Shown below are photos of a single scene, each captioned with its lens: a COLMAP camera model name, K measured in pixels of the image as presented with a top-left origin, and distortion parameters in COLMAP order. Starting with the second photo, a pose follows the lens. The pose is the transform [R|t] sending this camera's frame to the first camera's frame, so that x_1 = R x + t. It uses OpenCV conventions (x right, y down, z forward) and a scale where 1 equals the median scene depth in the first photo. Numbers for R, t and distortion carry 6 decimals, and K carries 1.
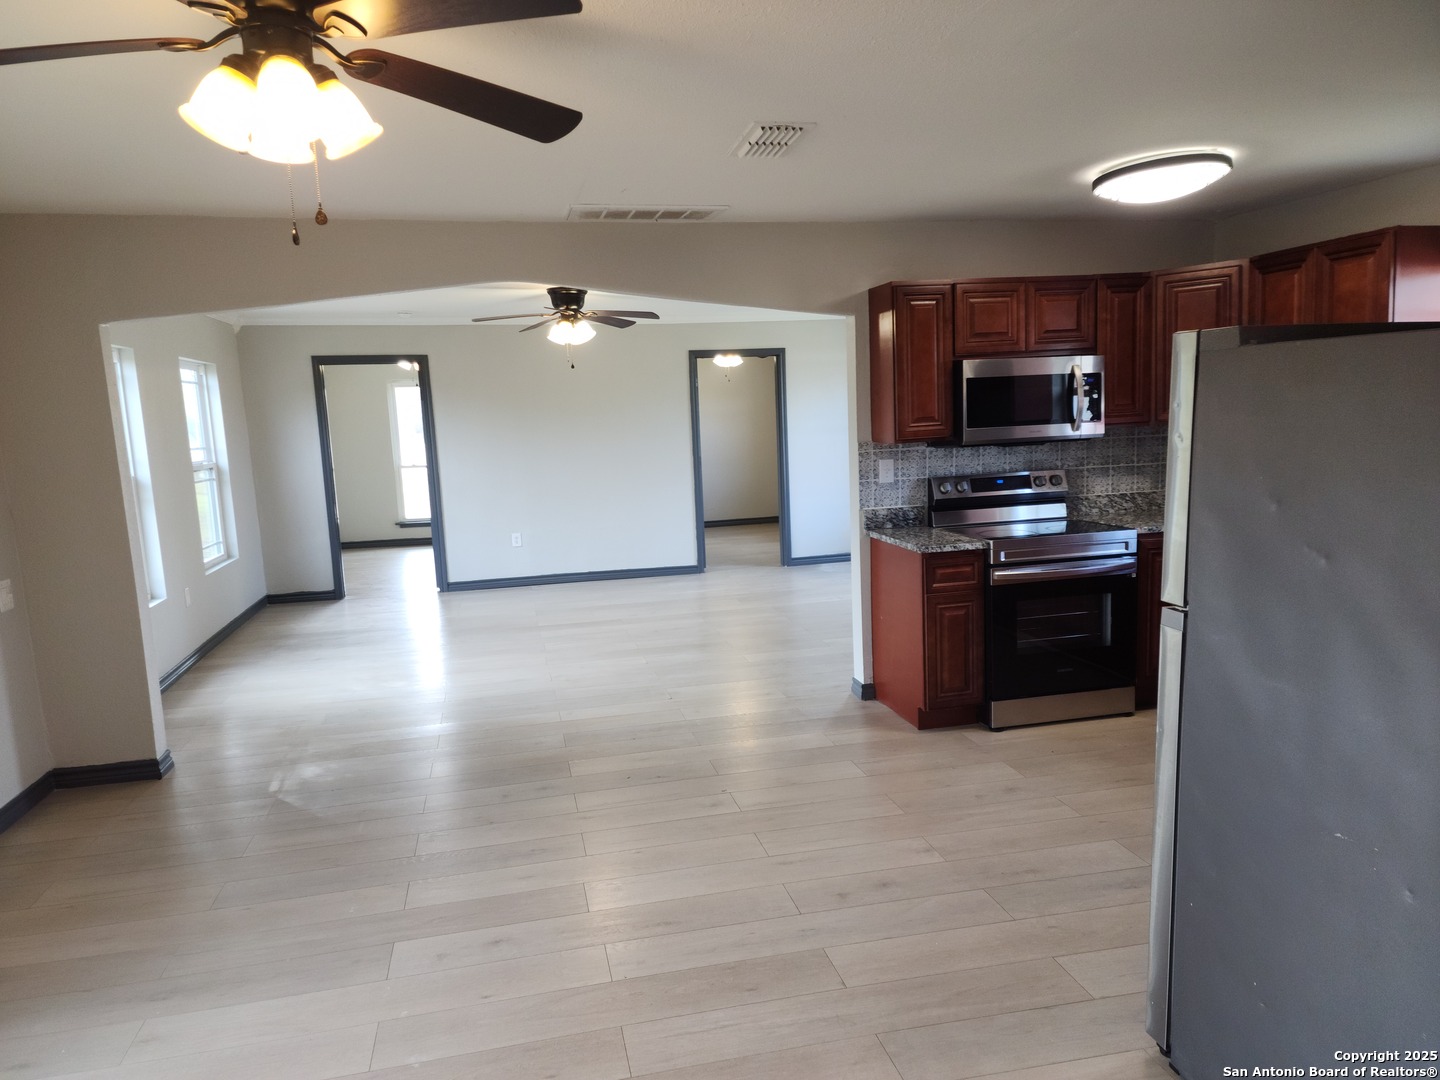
lens RADIAL K [[963.0, 0, 733.7], [0, 963.0, 541.3], [0, 0, 1]] dist [-0.003752, -0.002465]
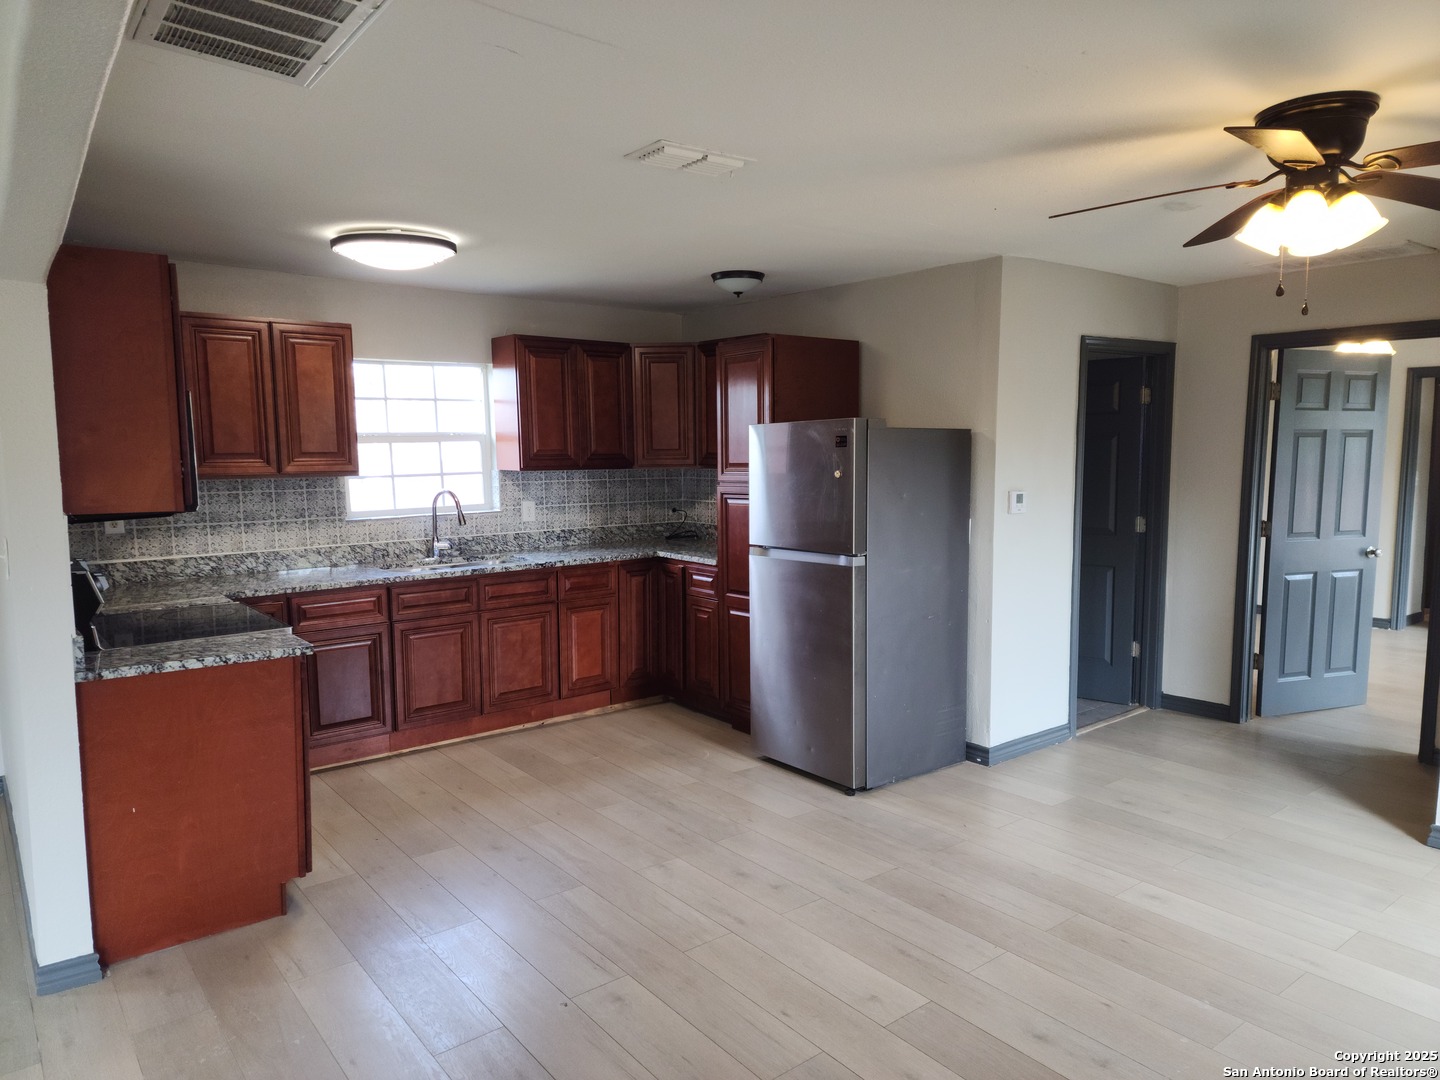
lens RADIAL K [[963.0, 0, 733.7], [0, 963.0, 541.3], [0, 0, 1]] dist [-0.003752, -0.002465]
pose [[-0.419388, -0.060898, 0.905762, -0.728247], [0.151923, 0.978968, 0.136163, -0.149312], [-0.895004, 0.194711, -0.401316, 1.236354]]
